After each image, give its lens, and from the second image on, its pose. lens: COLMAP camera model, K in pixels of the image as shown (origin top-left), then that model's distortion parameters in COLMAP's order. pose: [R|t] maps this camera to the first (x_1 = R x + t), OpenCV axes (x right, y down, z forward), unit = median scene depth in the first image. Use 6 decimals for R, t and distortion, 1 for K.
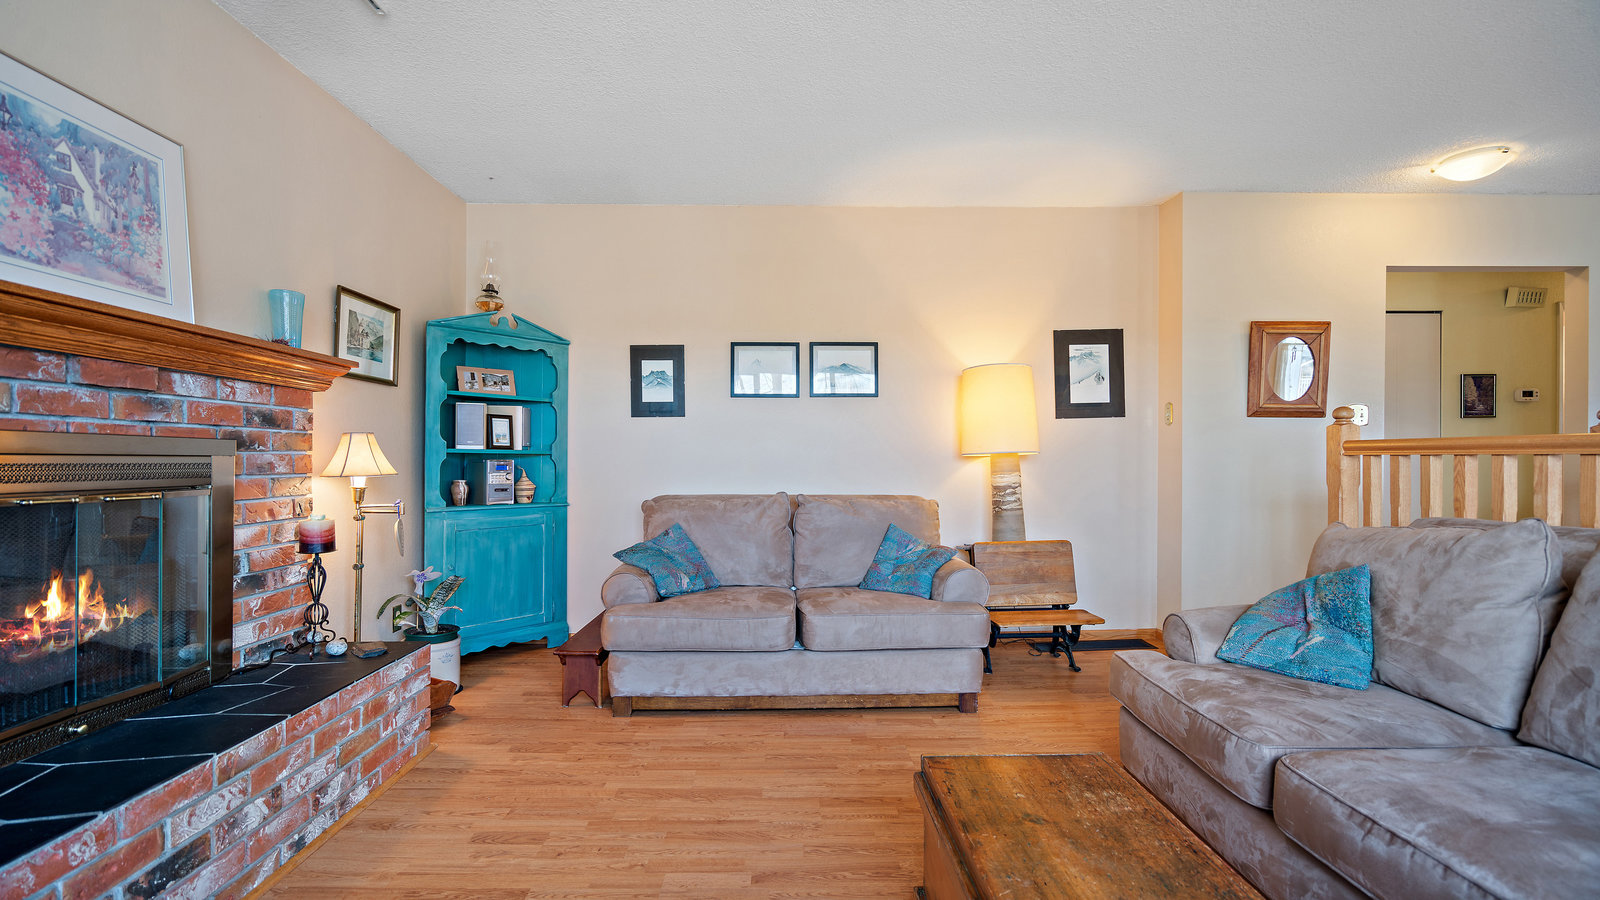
lens RADIAL K [[728.8, 0, 792.2], [0, 728.8, 457.9], [0, 0, 1]] dist [-0.001980, 0.000862]
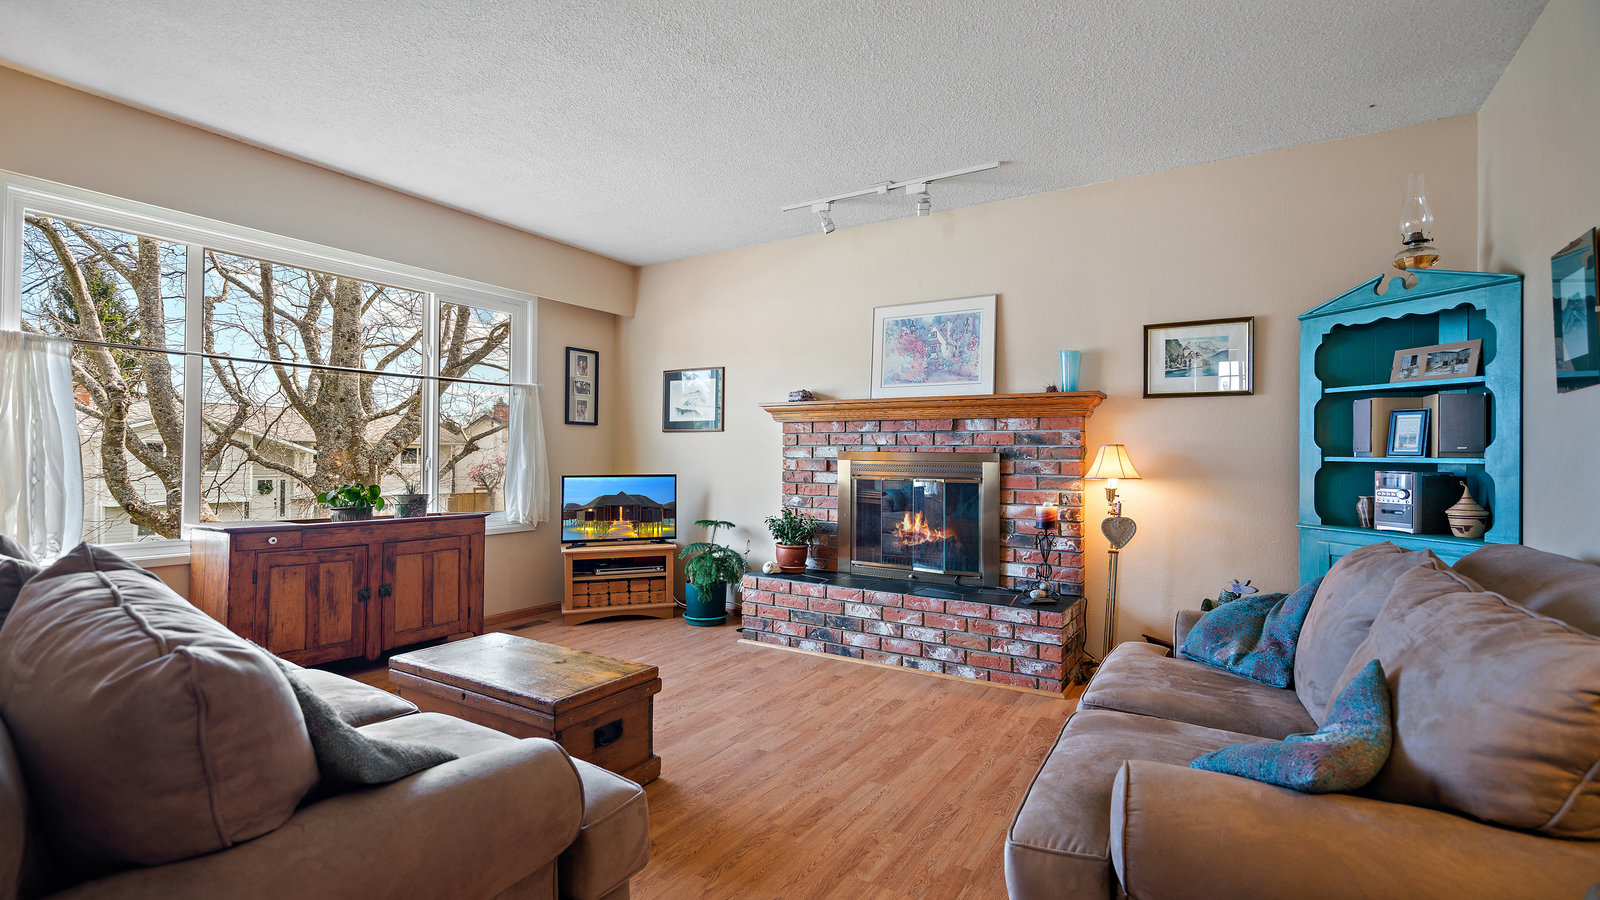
lens RADIAL K [[728.8, 0, 799.9], [0, 728.8, 449.2], [0, 0, 1]] dist [-0.001980, 0.000862]
pose [[-0.540846, -0.007668, -0.841087, 1.035045], [-0.003079, 0.999970, -0.007137, -0.023144], [0.841116, -0.001271, -0.540853, 1.669093]]
